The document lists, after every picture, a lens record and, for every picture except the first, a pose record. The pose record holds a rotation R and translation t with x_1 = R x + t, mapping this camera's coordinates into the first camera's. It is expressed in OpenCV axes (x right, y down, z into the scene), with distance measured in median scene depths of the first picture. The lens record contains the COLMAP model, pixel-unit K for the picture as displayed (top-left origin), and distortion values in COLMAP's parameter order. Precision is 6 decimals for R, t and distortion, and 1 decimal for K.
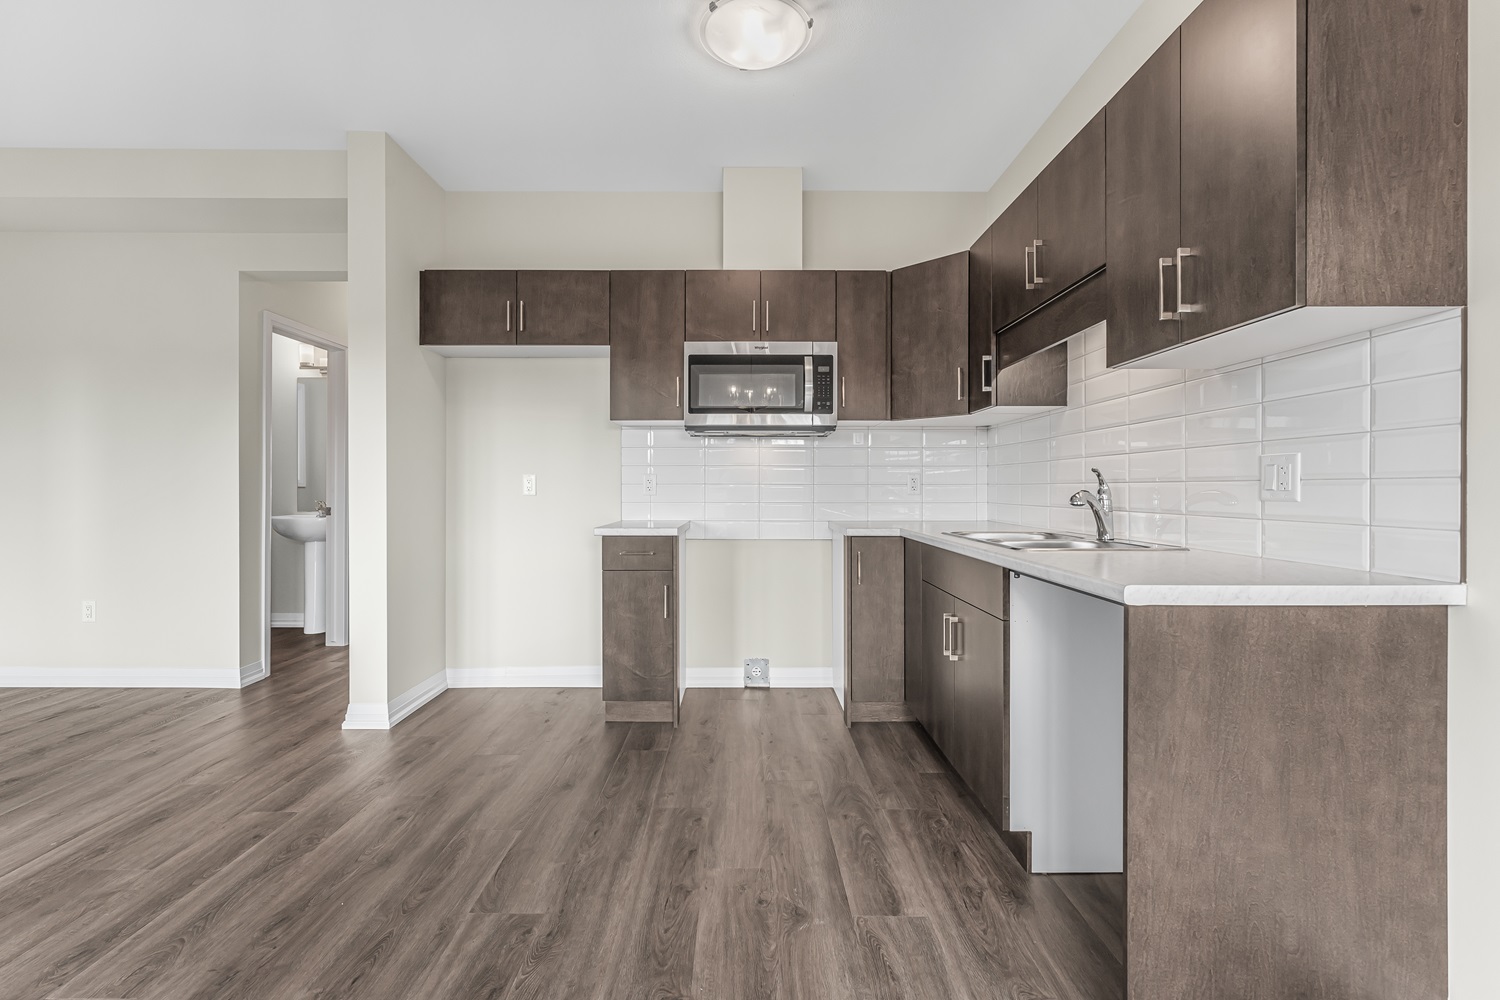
lens RADIAL K [[671.2, 0, 746.0], [0, 671.2, 490.2], [0, 0, 1]] dist [-0.000695, -0.000071]
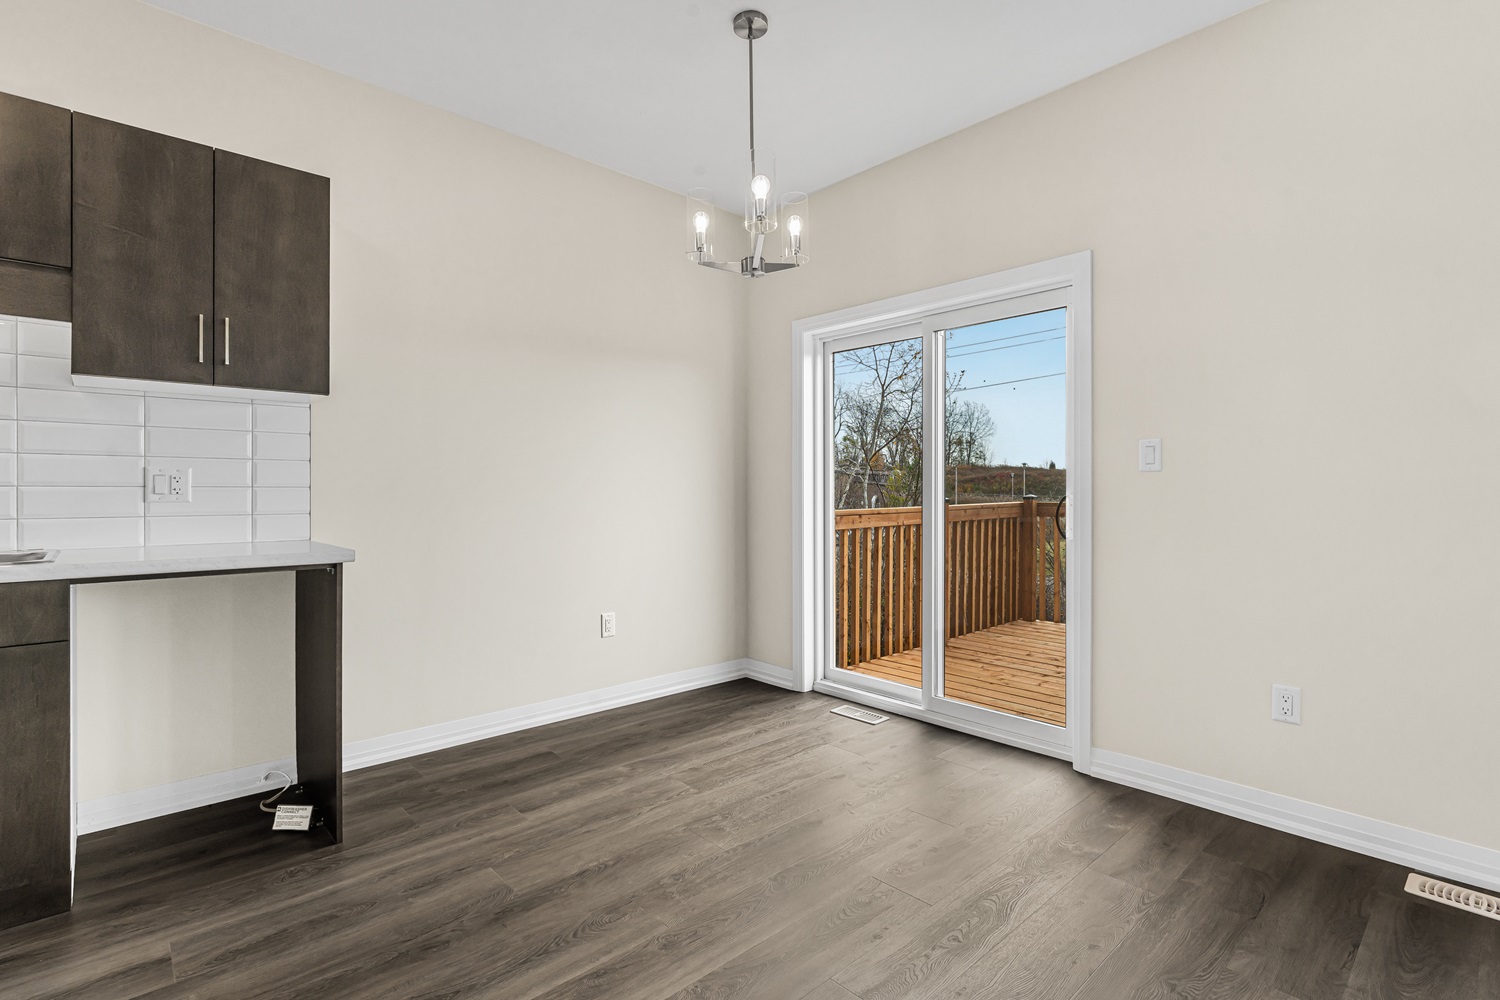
lens RADIAL K [[703.8, 0, 747.8], [0, 703.8, 493.9], [0, 0, 1]] dist [-0.000659, 0.000164]
pose [[-0.675518, -0.001049, 0.737343, -0.587779], [0.003300, 0.999985, 0.004446, -0.001315], [-0.737336, 0.005437, -0.675504, 0.614795]]
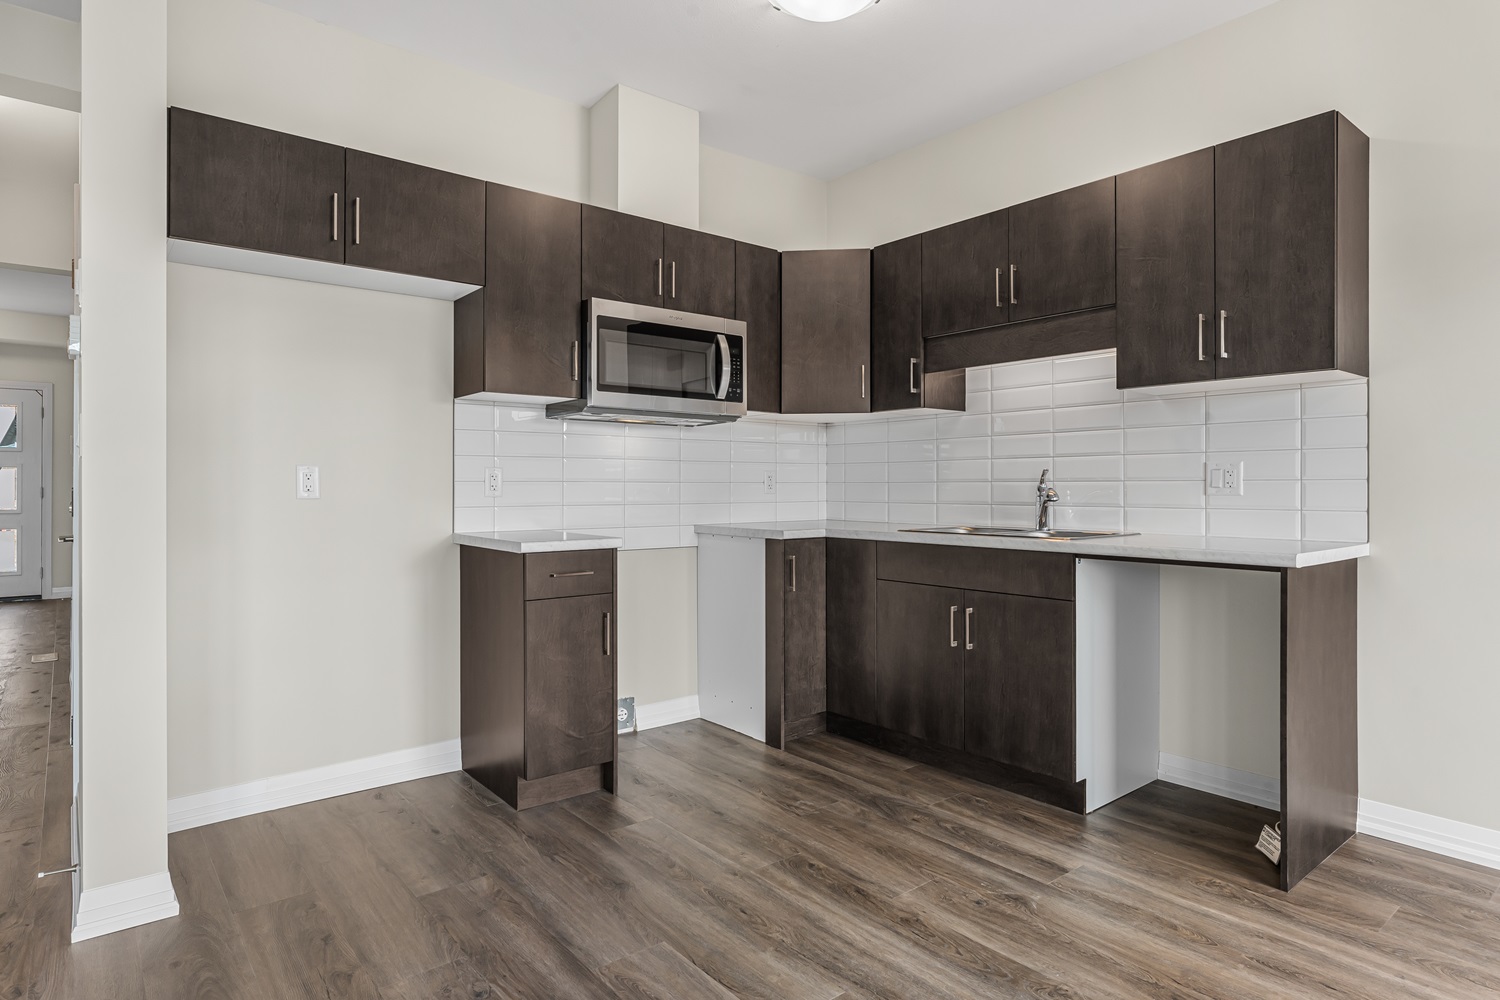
lens RADIAL K [[839.6, 0, 748.9], [0, 839.6, 486.7], [0, 0, 1]] dist [-0.000511, -0.000972]
pose [[0.773064, -0.000815, 0.634327, -0.613357], [0.003349, 0.999990, -0.002797, 0.000063], [-0.634319, 0.004287, 0.773060, 0.150783]]
